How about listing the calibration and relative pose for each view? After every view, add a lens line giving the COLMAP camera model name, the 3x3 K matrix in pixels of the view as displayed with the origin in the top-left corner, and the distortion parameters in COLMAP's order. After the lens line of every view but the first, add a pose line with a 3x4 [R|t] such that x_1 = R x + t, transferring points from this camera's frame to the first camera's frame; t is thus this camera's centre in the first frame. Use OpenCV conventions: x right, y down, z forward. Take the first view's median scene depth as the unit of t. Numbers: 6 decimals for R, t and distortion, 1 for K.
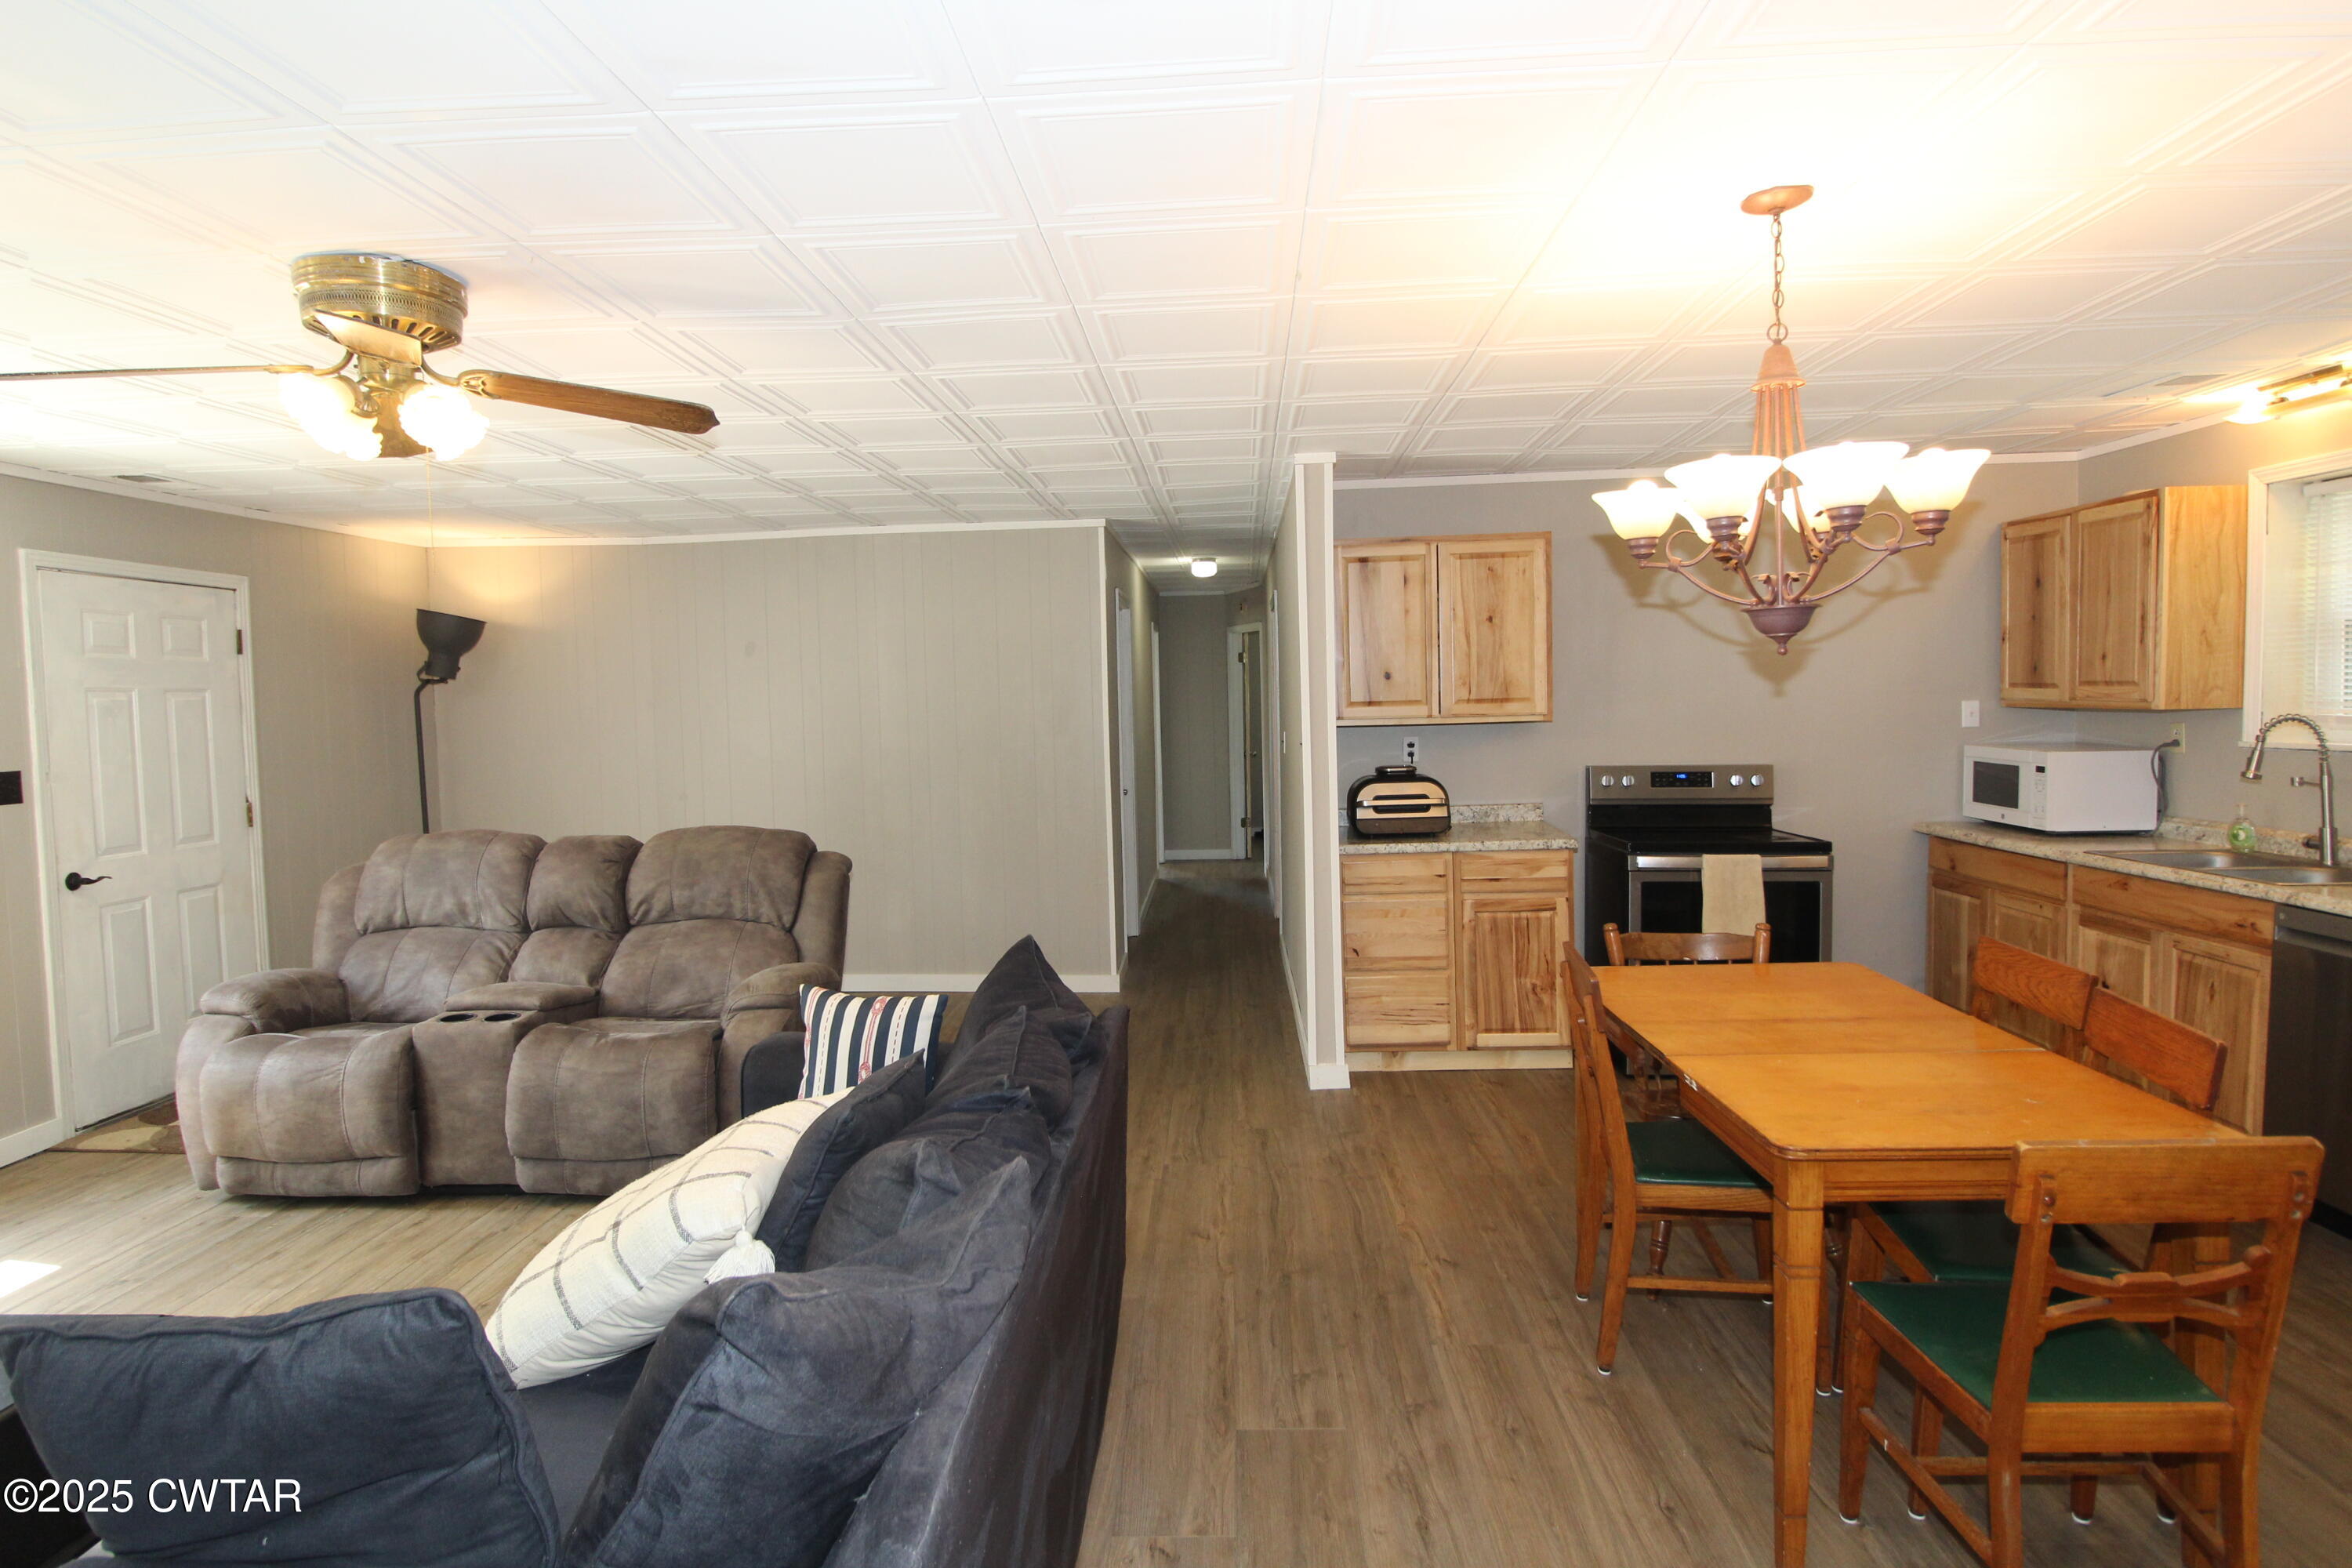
lens RADIAL K [[1269.8, 0, 1179.2], [0, 1269.8, 761.2], [0, 0, 1]] dist [0.007016, -0.013913]
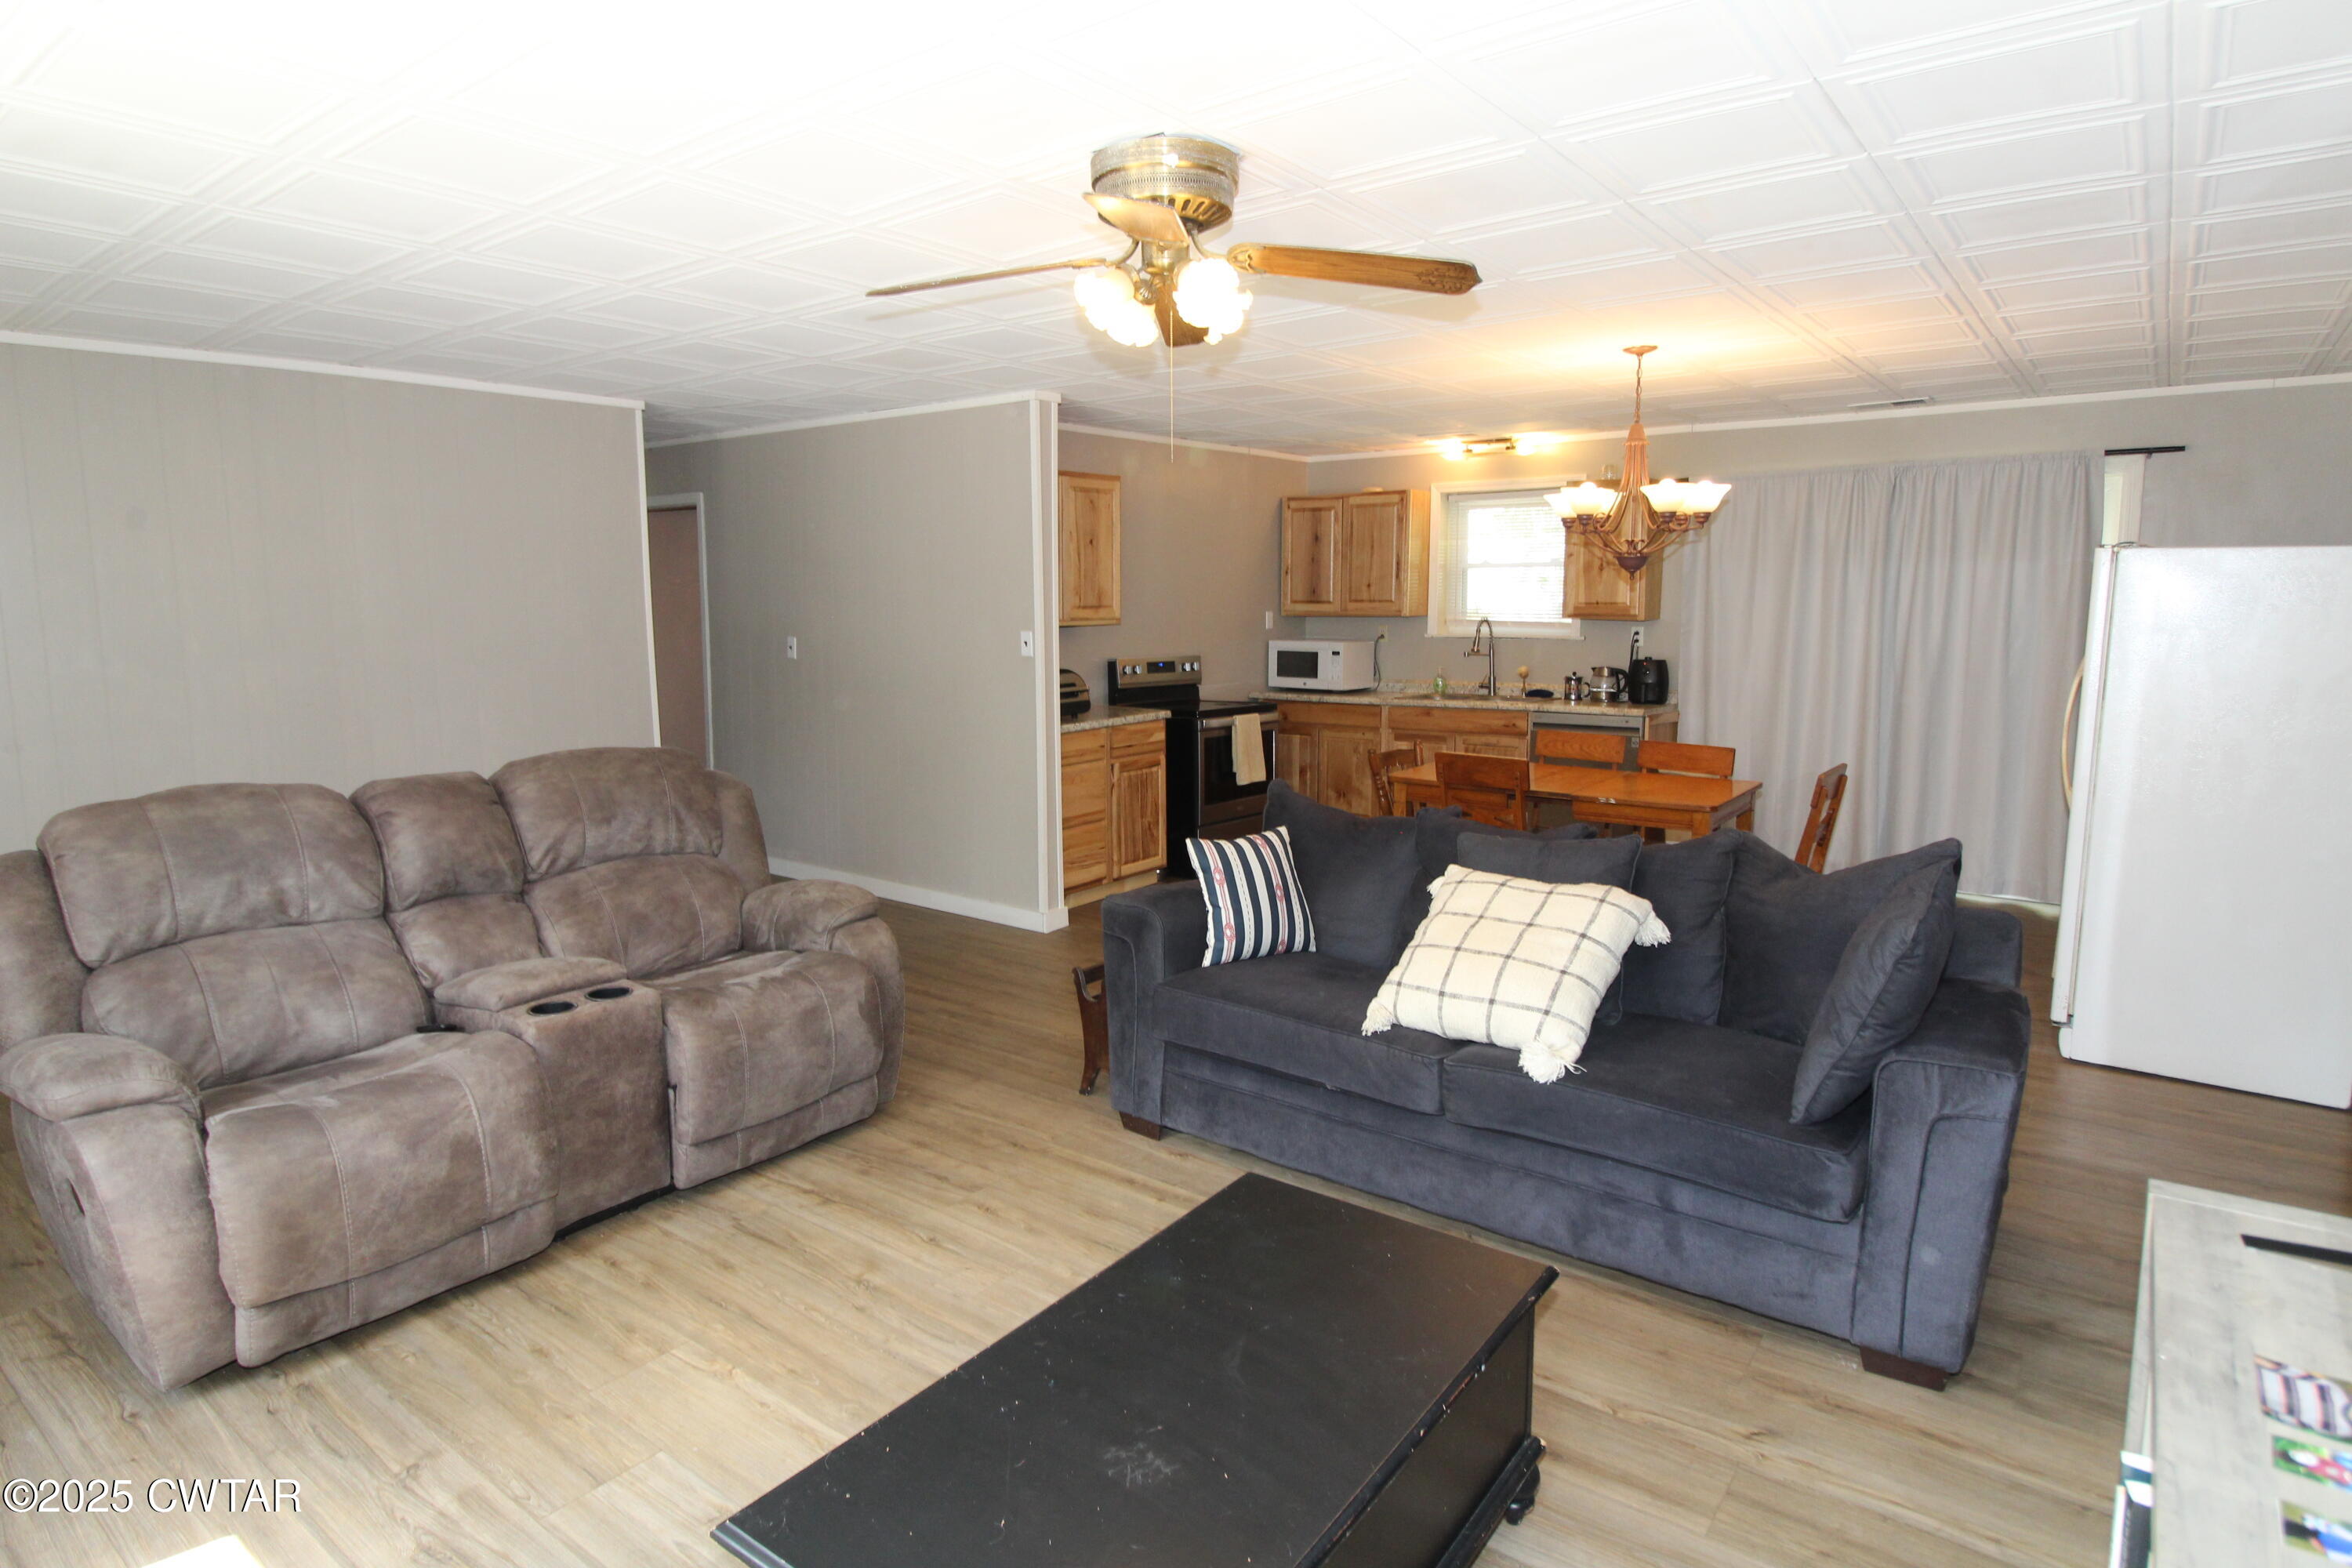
lens RADIAL K [[1269.8, 0, 1174.9], [0, 1269.8, 757.0], [0, 0, 1]] dist [0.007016, -0.013913]
pose [[0.575484, -0.082777, 0.813613, -0.805576], [0.035717, 0.996459, 0.076116, 0.007894], [-0.817033, -0.014743, 0.576403, 0.224374]]
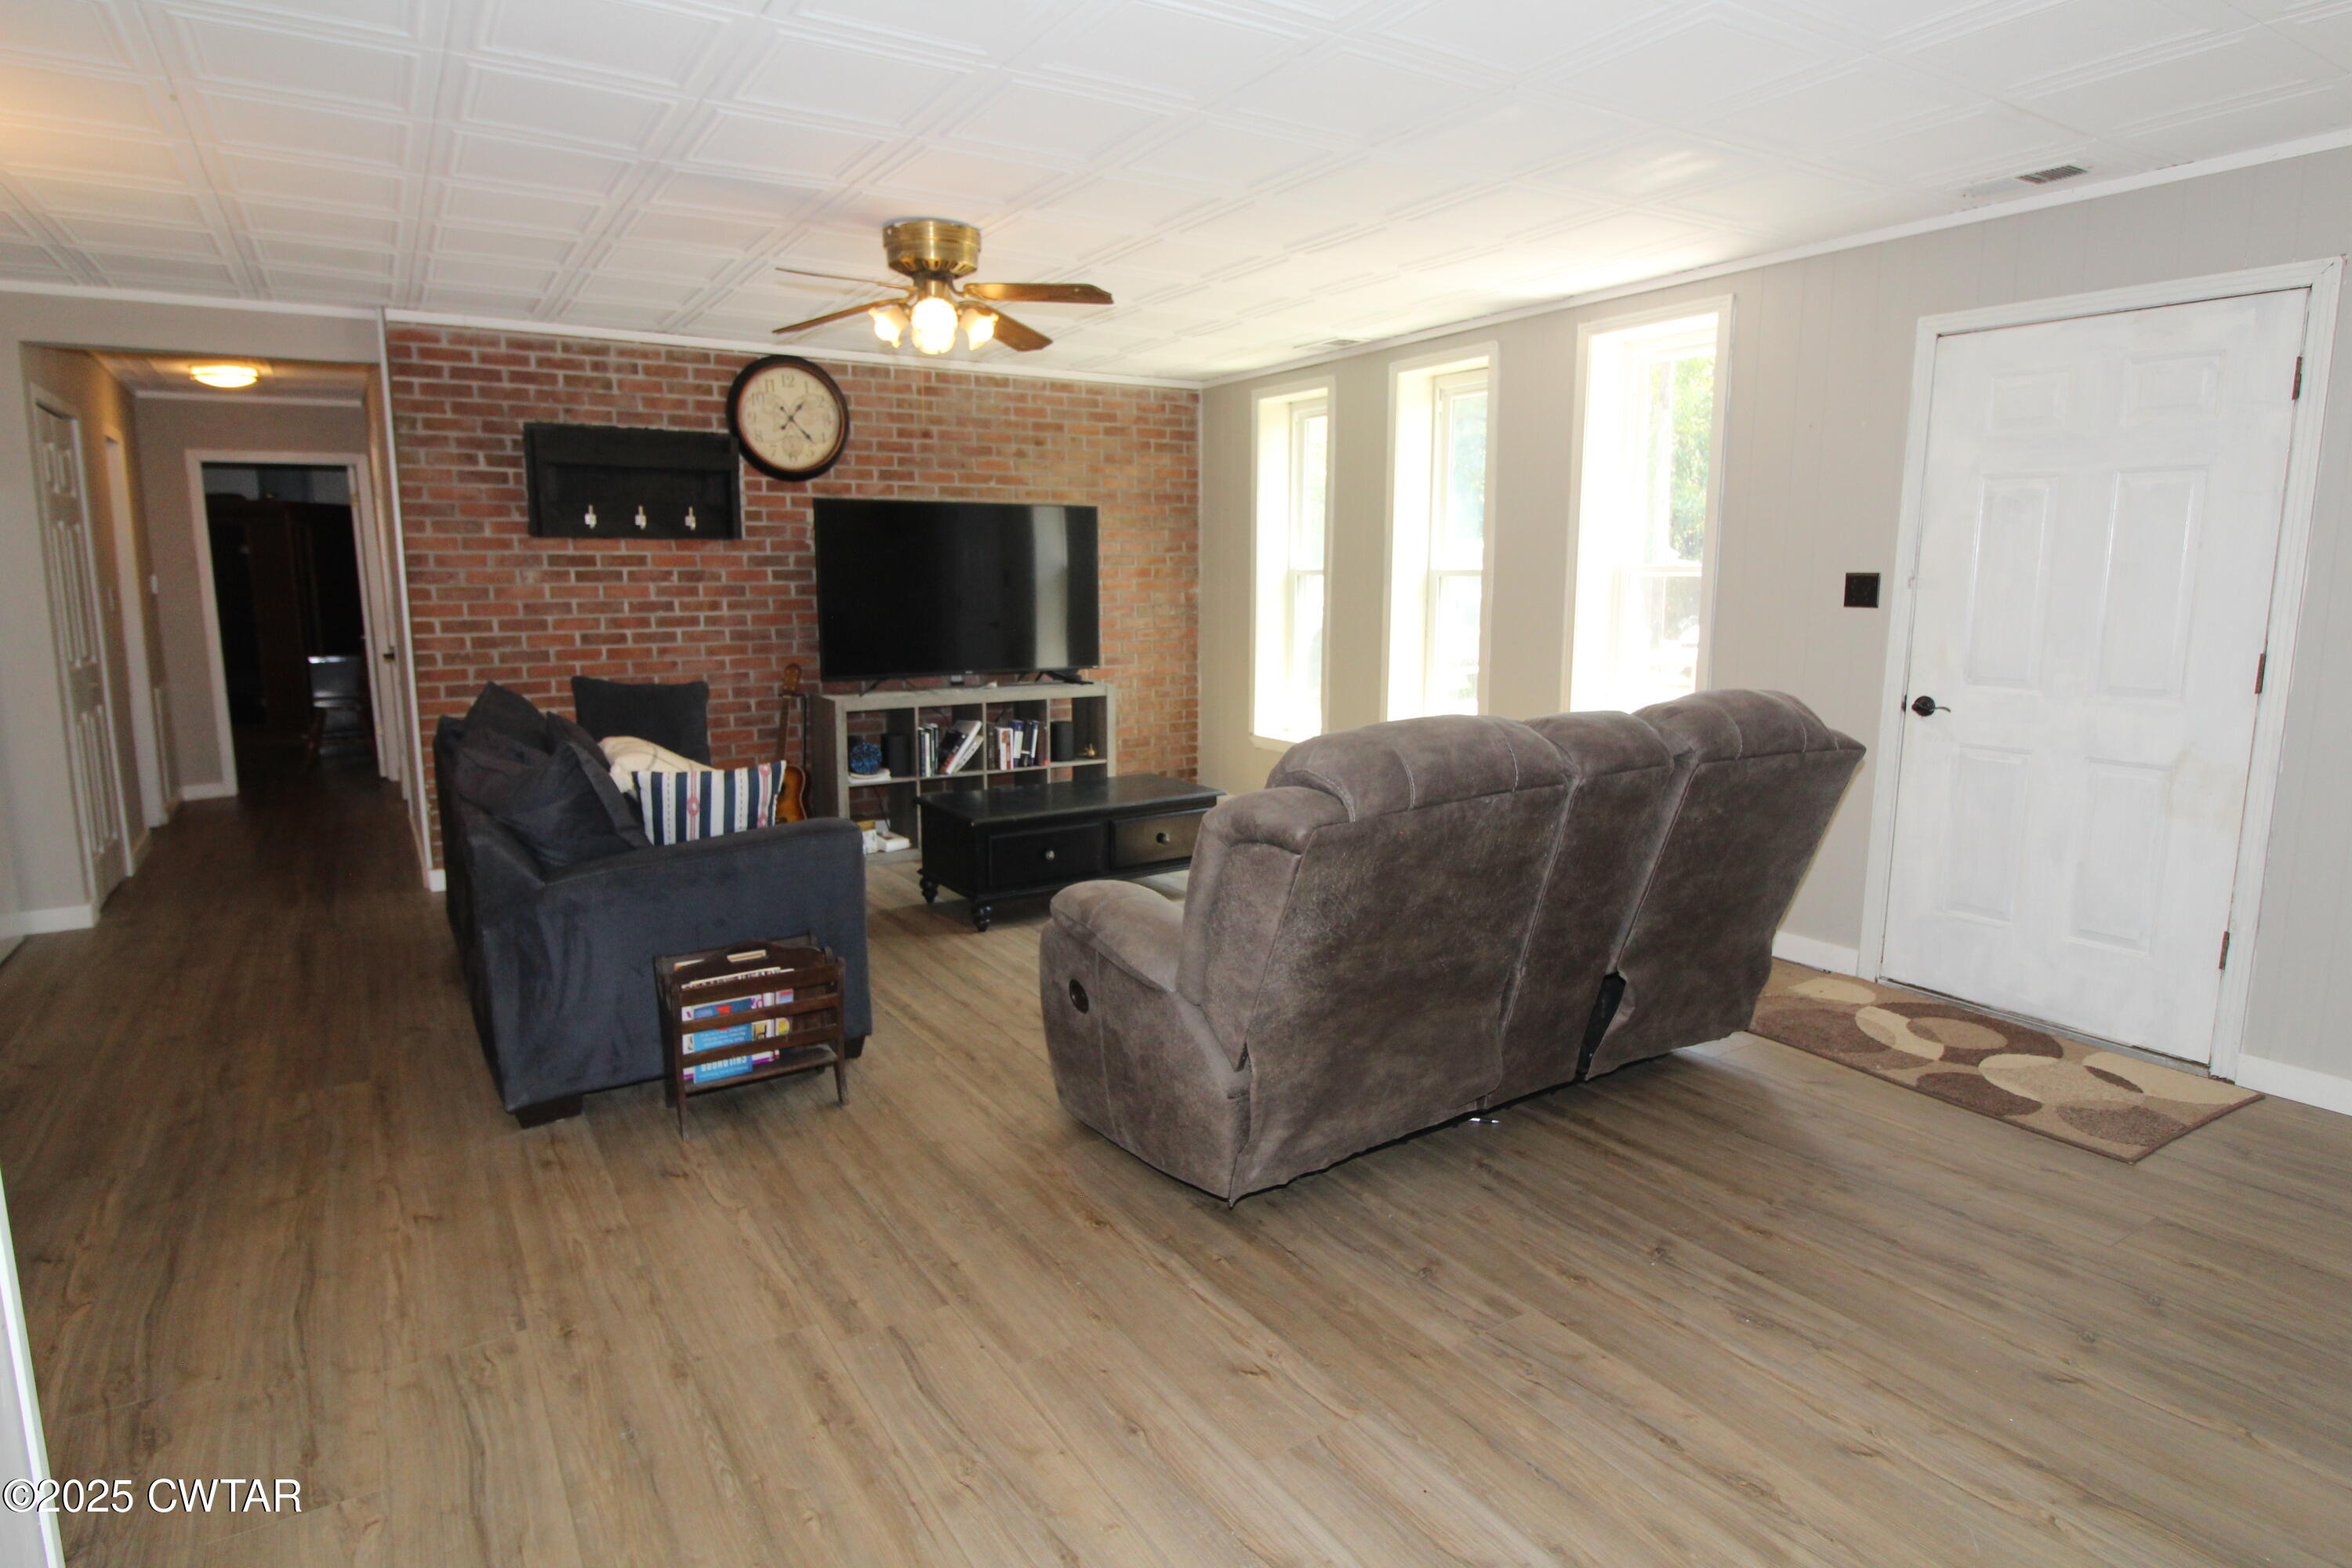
lens RADIAL K [[1269.8, 0, 1177.1], [0, 1269.8, 763.2], [0, 0, 1]] dist [0.007016, -0.013913]
pose [[-0.821875, 0.109966, -0.558953, 0.031977], [-0.011153, 0.977897, 0.208788, -0.041106], [0.569558, 0.177832, -0.802483, 1.372214]]
